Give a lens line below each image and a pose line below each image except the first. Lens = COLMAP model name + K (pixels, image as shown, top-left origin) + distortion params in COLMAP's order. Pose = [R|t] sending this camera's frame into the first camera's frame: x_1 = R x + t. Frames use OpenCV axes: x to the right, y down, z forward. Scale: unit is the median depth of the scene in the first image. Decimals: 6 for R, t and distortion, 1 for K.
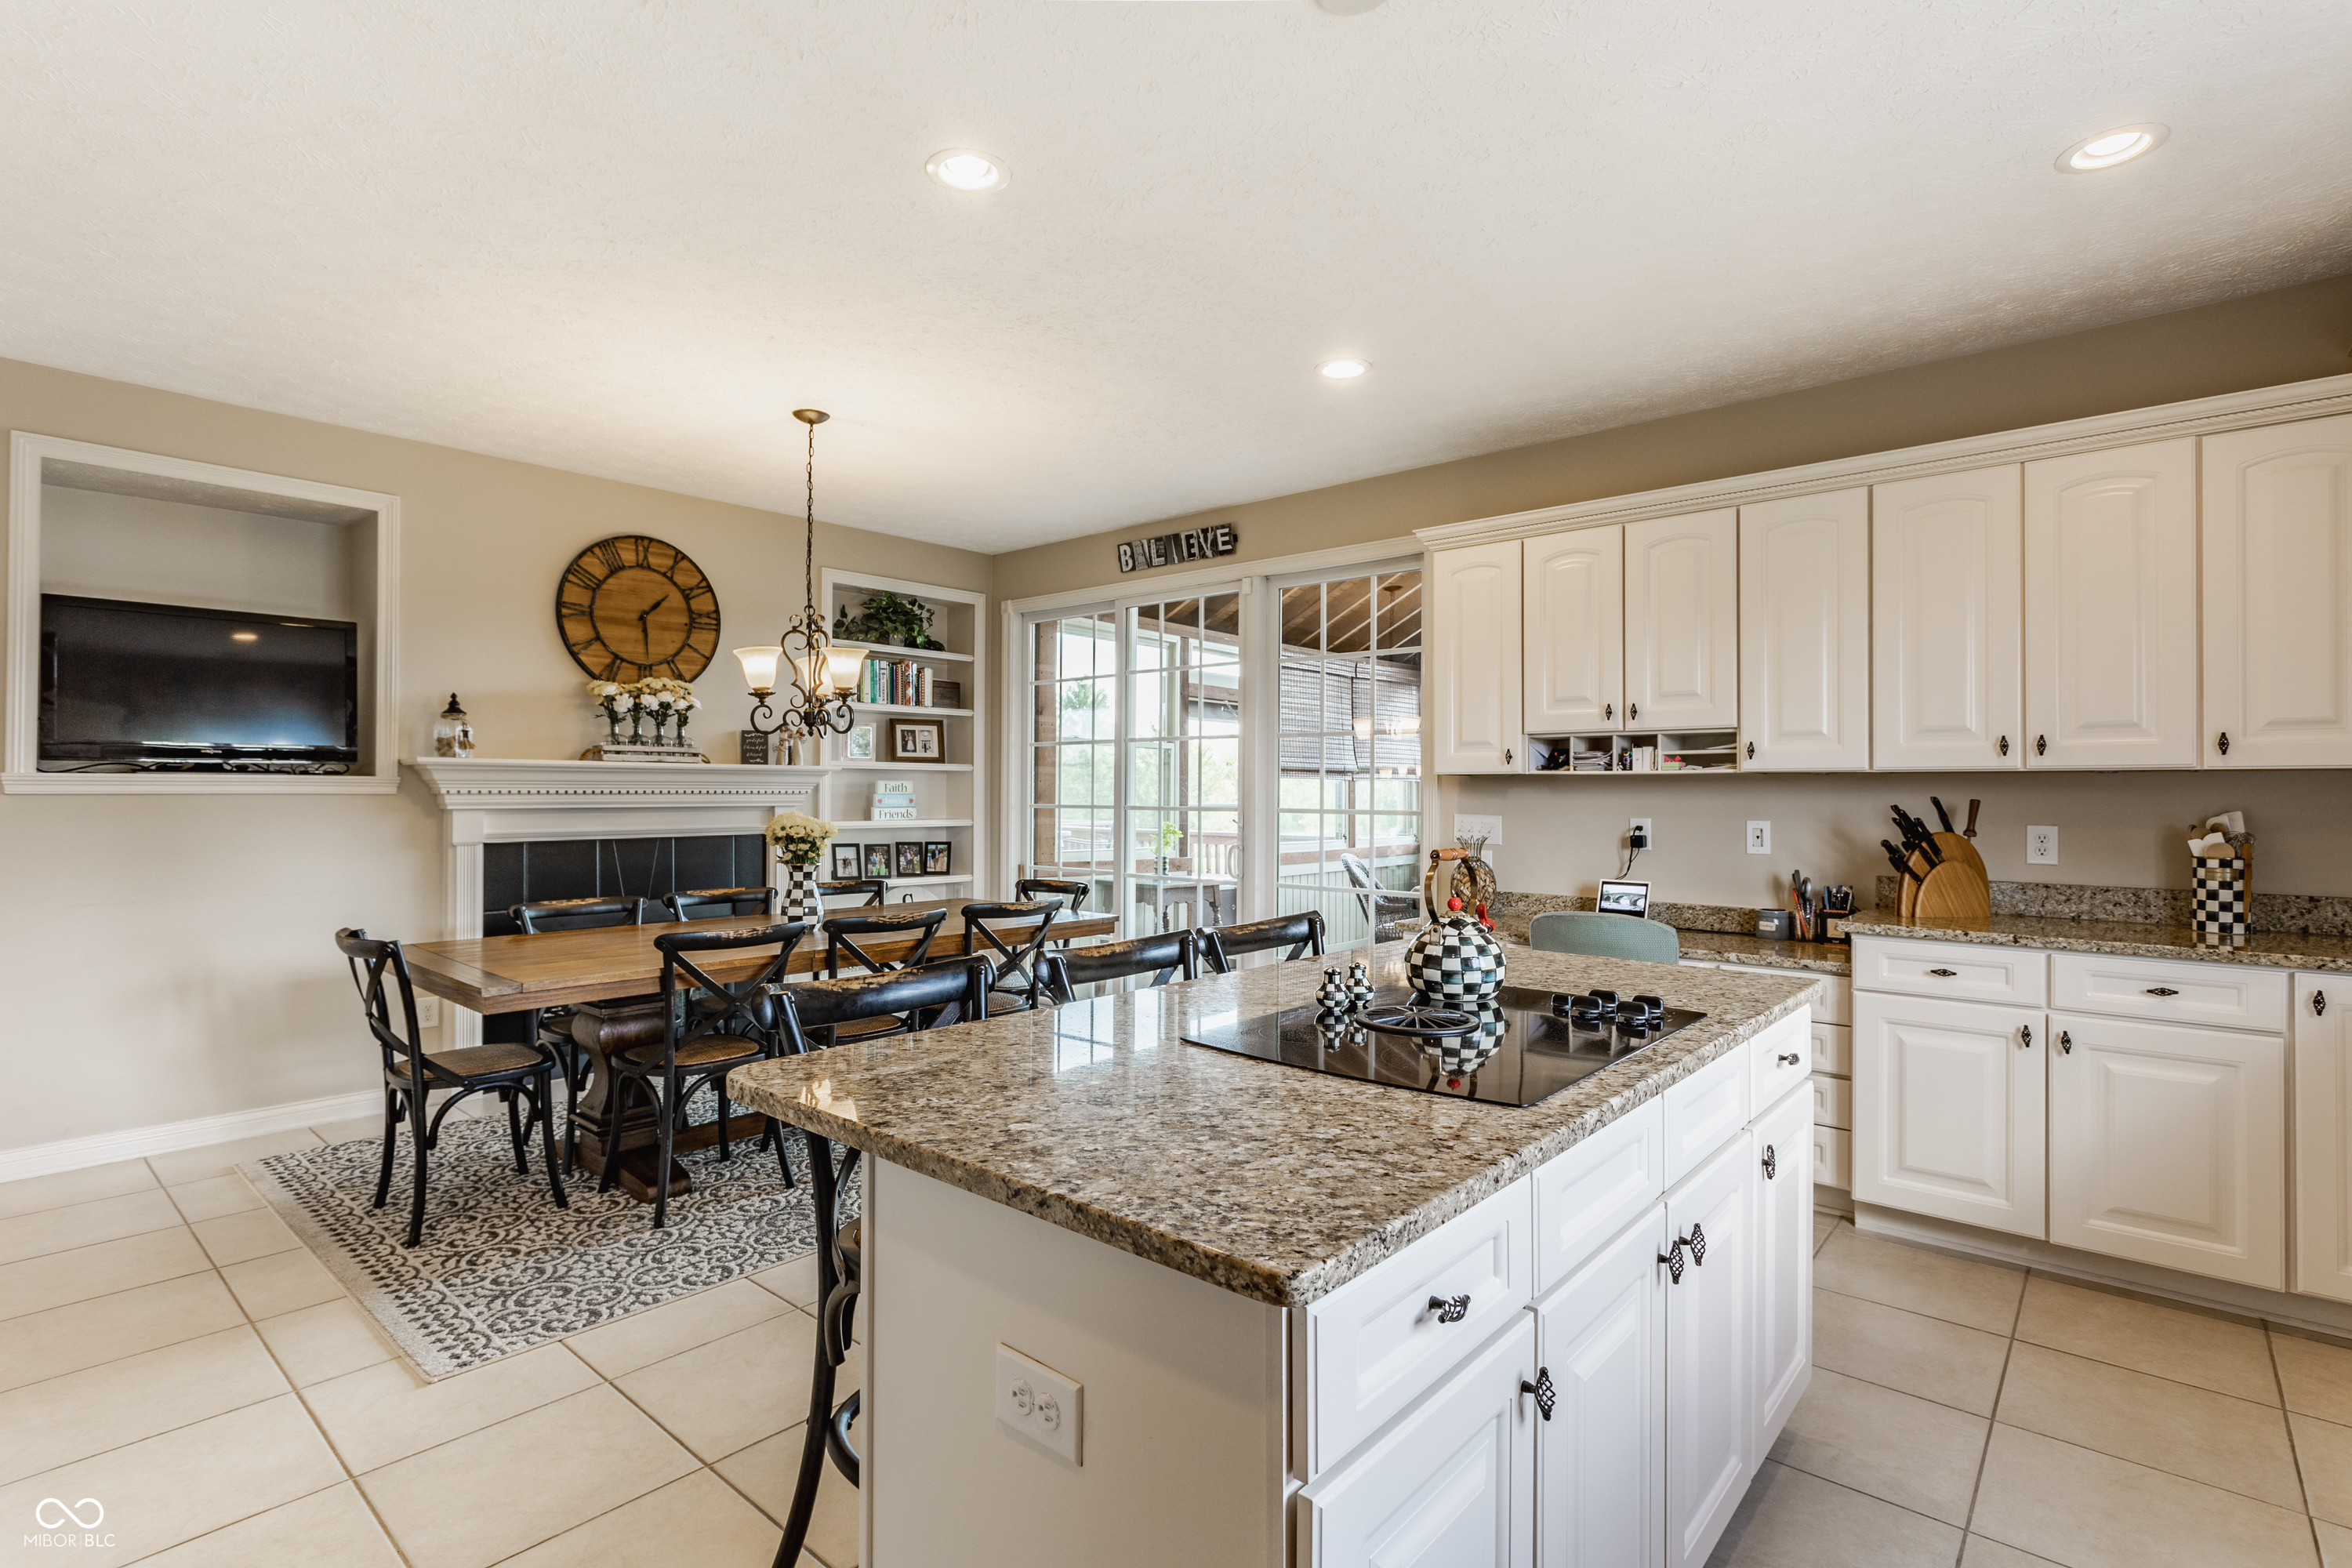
lens RADIAL K [[1105.4, 0, 1181.1], [0, 1105.4, 787.0], [0, 0, 1]] dist [-0.000896, 0.000777]
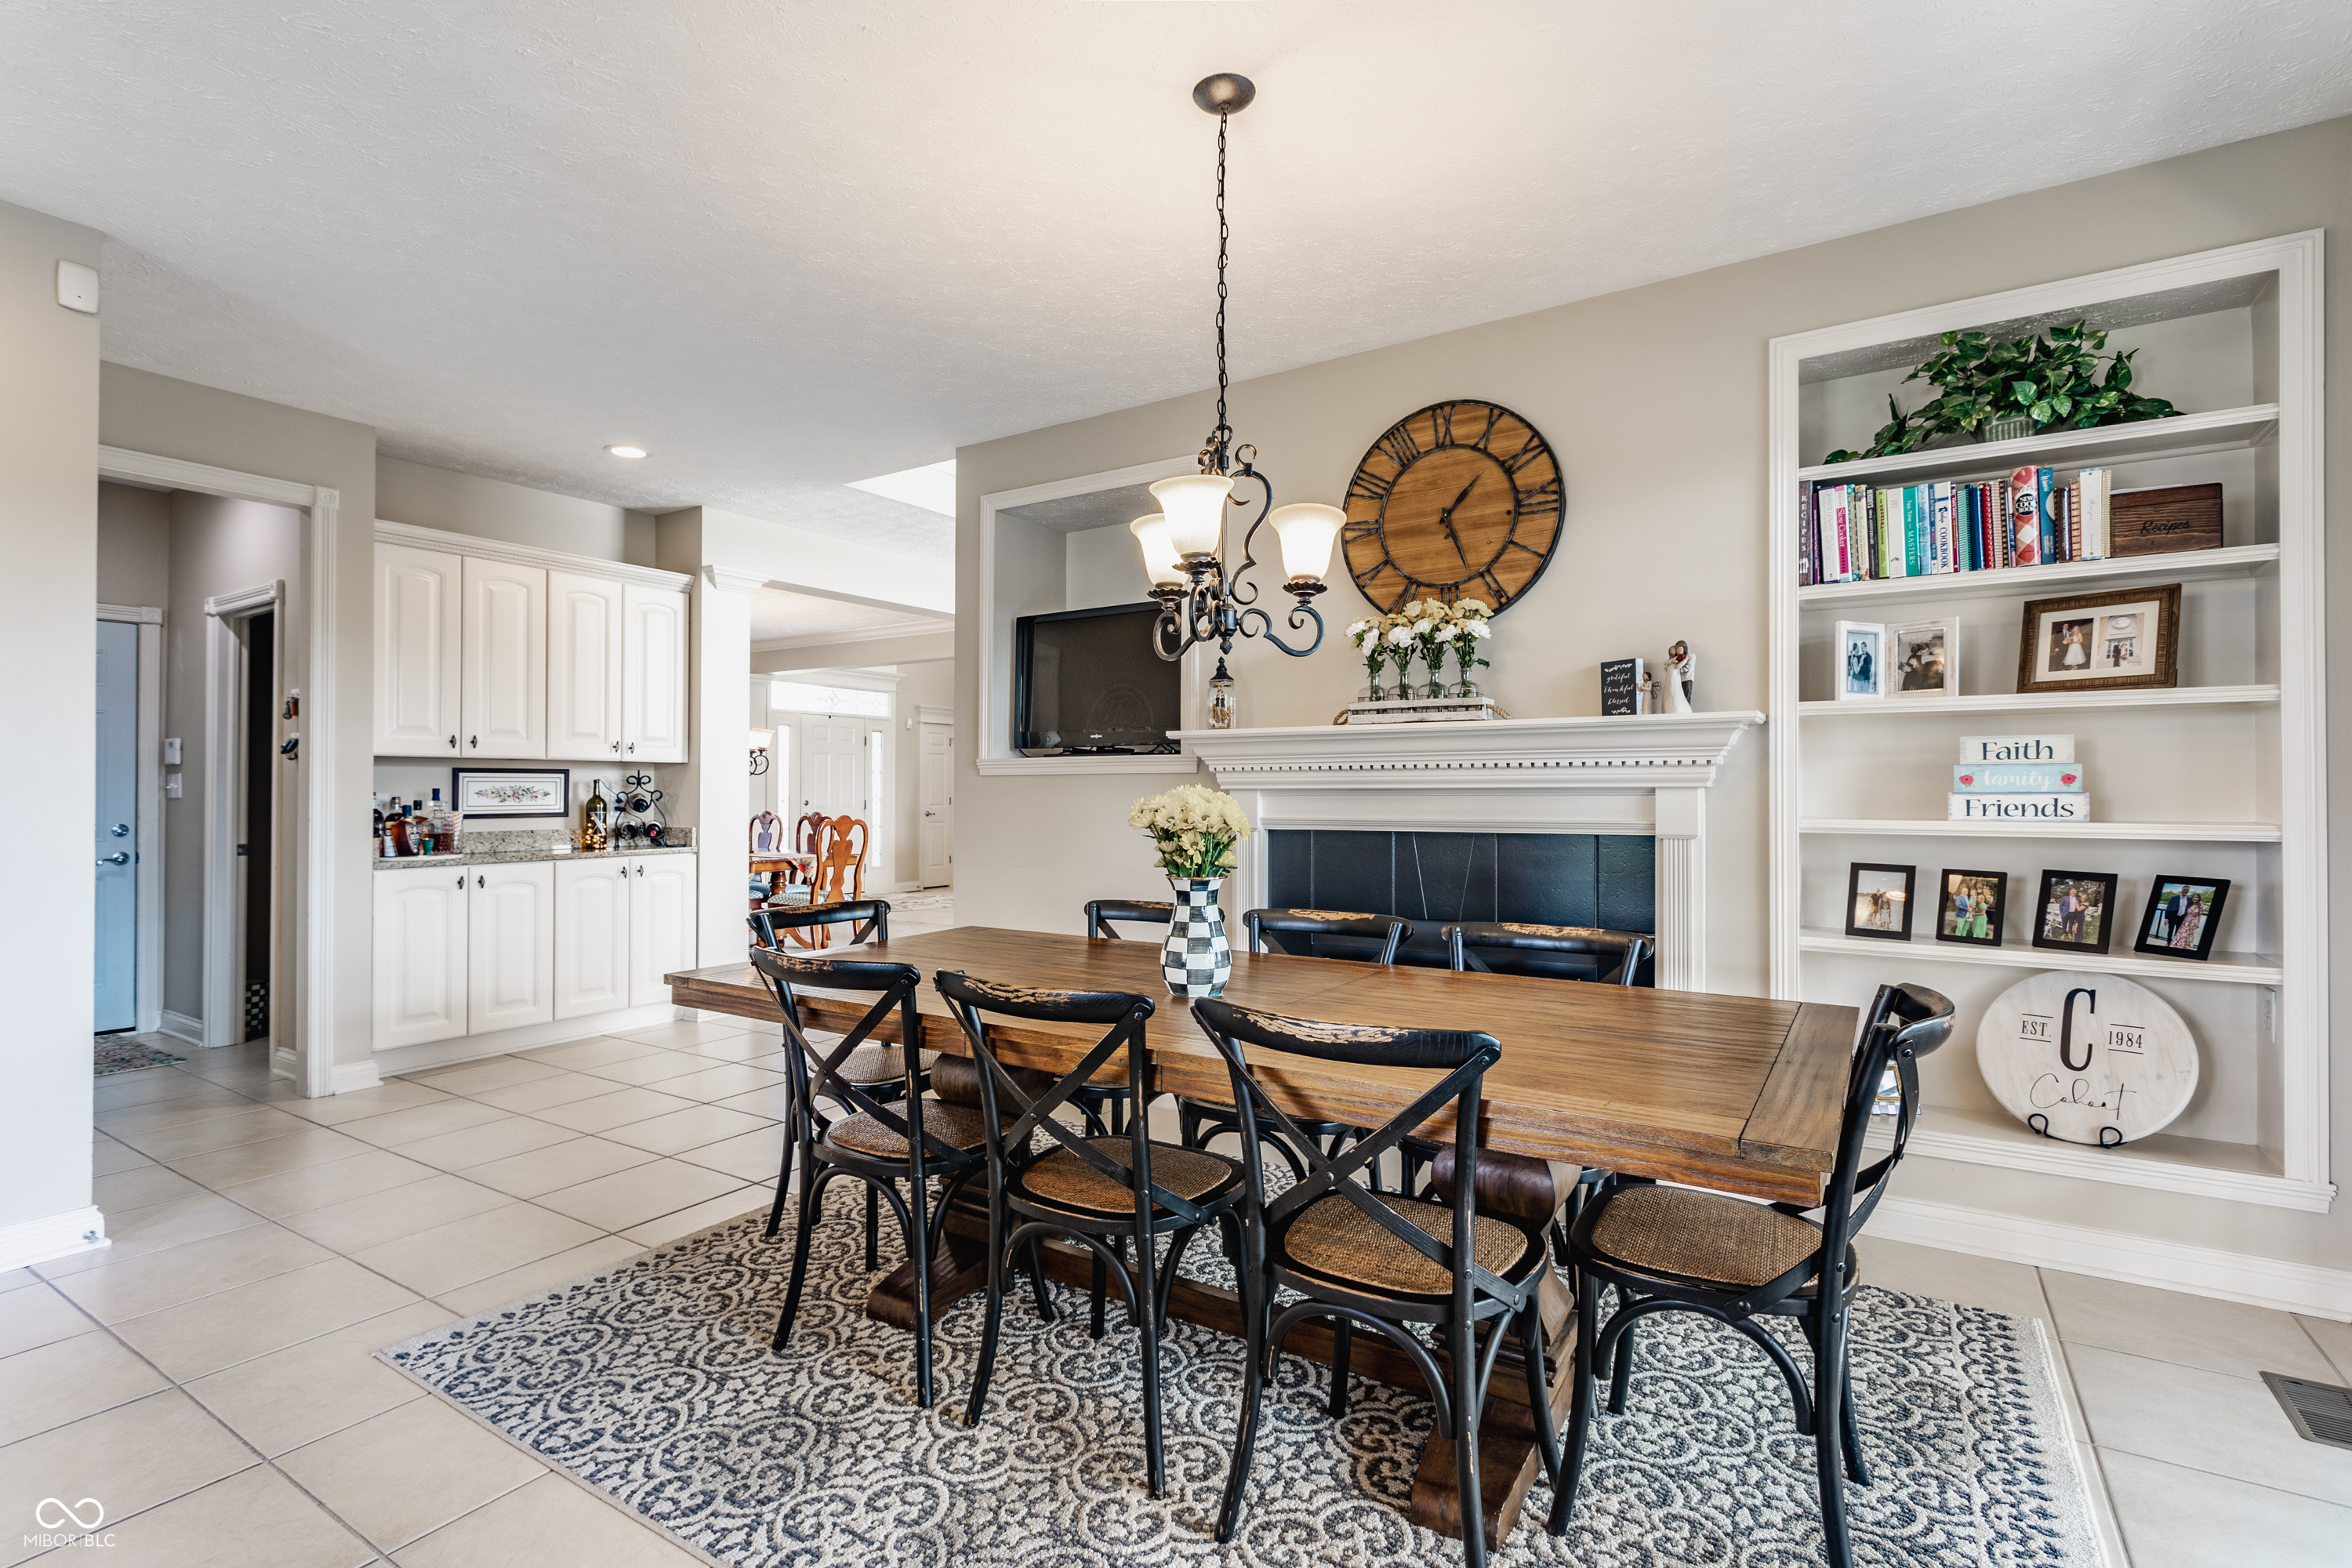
lens RADIAL K [[1105.4, 0, 1182.1], [0, 1105.4, 783.0], [0, 0, 1]] dist [-0.000896, 0.000777]
pose [[0.137239, -0.009502, -0.990492, 0.179204], [0.005090, 0.999948, -0.008888, 0.019957], [0.990525, -0.003822, 0.137280, 0.714768]]
